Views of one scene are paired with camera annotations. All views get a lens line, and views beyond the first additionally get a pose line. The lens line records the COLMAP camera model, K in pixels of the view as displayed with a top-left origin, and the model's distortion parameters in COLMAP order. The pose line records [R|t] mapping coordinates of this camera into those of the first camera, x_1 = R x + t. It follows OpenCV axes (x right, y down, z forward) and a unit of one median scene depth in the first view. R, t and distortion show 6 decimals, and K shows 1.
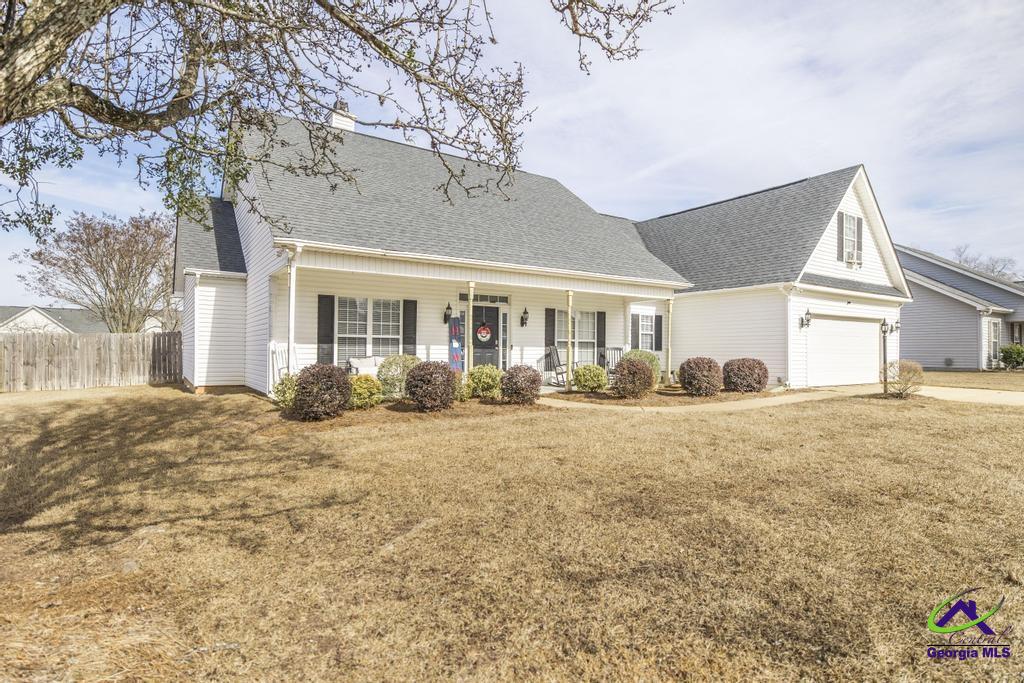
lens RADIAL K [[542.9, 0, 517.1], [0, 542.9, 336.9], [0, 0, 1]] dist [0.008780, -0.002441]
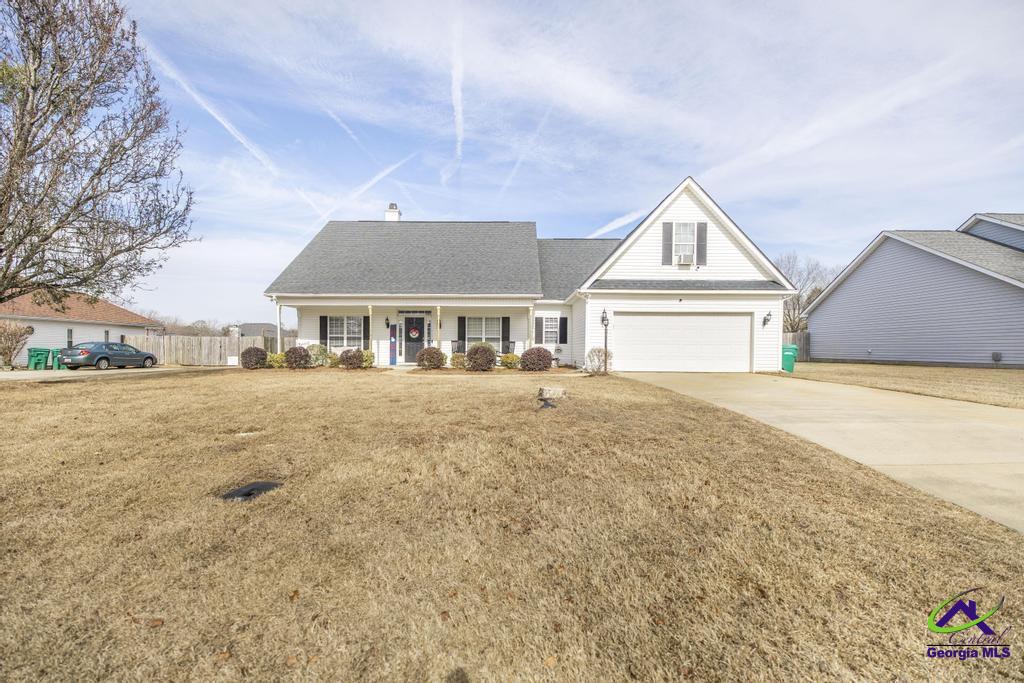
lens RADIAL K [[440.1, 0, 506.6], [0, 440.1, 353.3], [0, 0, 1]] dist [0.003734, 0.000238]
pose [[0.813607, 0.007001, -0.581373, 0.971754], [0.011616, 0.999532, 0.028293, 0.020606], [0.581299, -0.029772, 0.813145, 0.040896]]
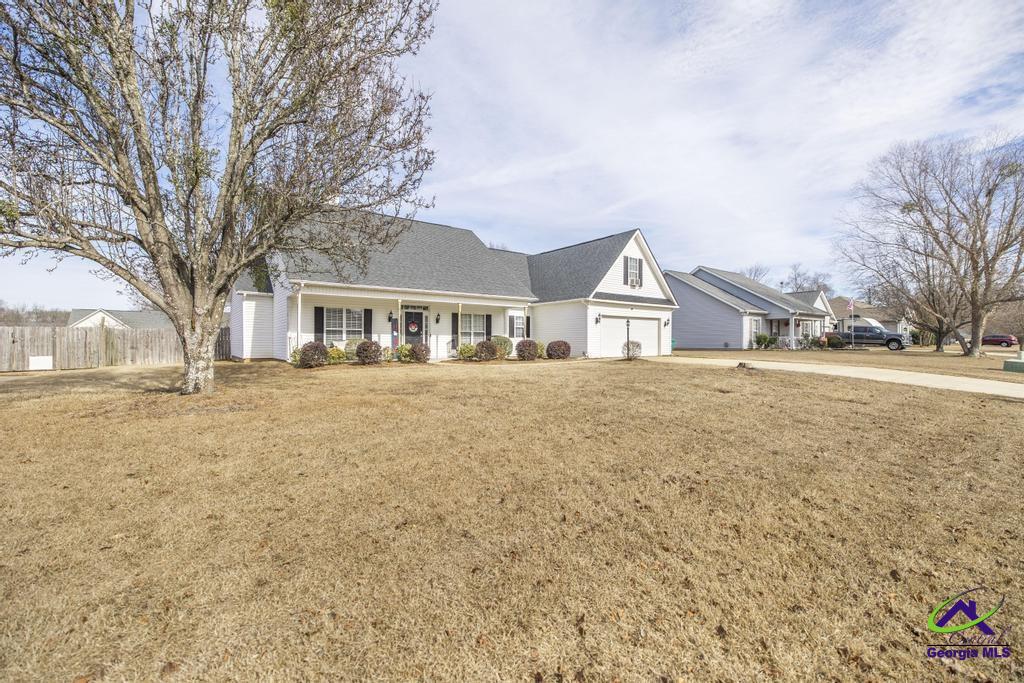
lens RADIAL K [[440.1, 0, 515.2], [0, 440.1, 341.6], [0, 0, 1]] dist [0.003734, 0.000238]
pose [[0.998675, -0.006144, 0.051091, 0.191802], [0.005018, 0.999742, 0.022133, 0.009164], [-0.051213, -0.021848, 0.998449, -0.427567]]
